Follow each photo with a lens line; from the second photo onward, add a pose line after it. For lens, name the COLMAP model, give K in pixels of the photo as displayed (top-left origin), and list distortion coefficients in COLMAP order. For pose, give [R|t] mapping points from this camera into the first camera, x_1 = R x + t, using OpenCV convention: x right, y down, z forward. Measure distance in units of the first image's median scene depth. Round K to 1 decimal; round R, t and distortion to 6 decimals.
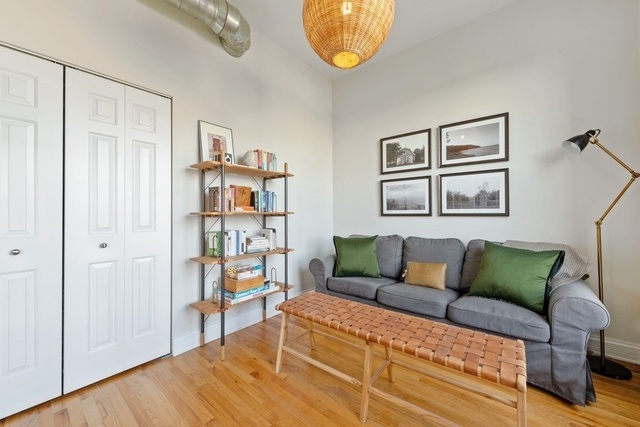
lens RADIAL K [[249.2, 0, 316.3], [0, 249.2, 211.7], [0, 0, 1]] dist [0.009700, -0.002401]
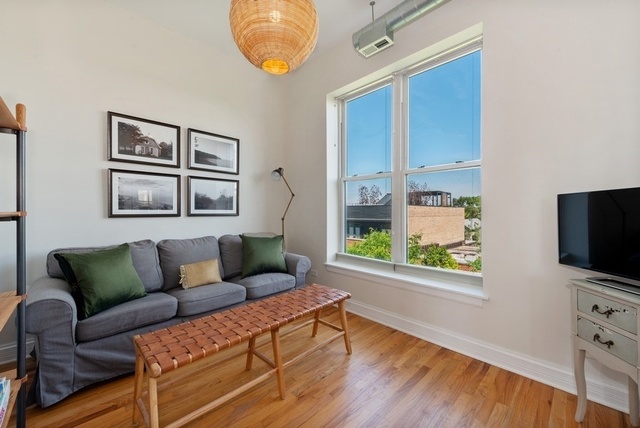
lens RADIAL K [[249.2, 0, 316.2], [0, 249.2, 213.0], [0, 0, 1]] dist [0.009700, -0.002401]
pose [[0.119019, 0.002703, 0.992888, -0.456005], [-0.004590, 0.999987, -0.002172, 0.003091], [-0.992881, -0.004299, 0.119030, 0.362795]]
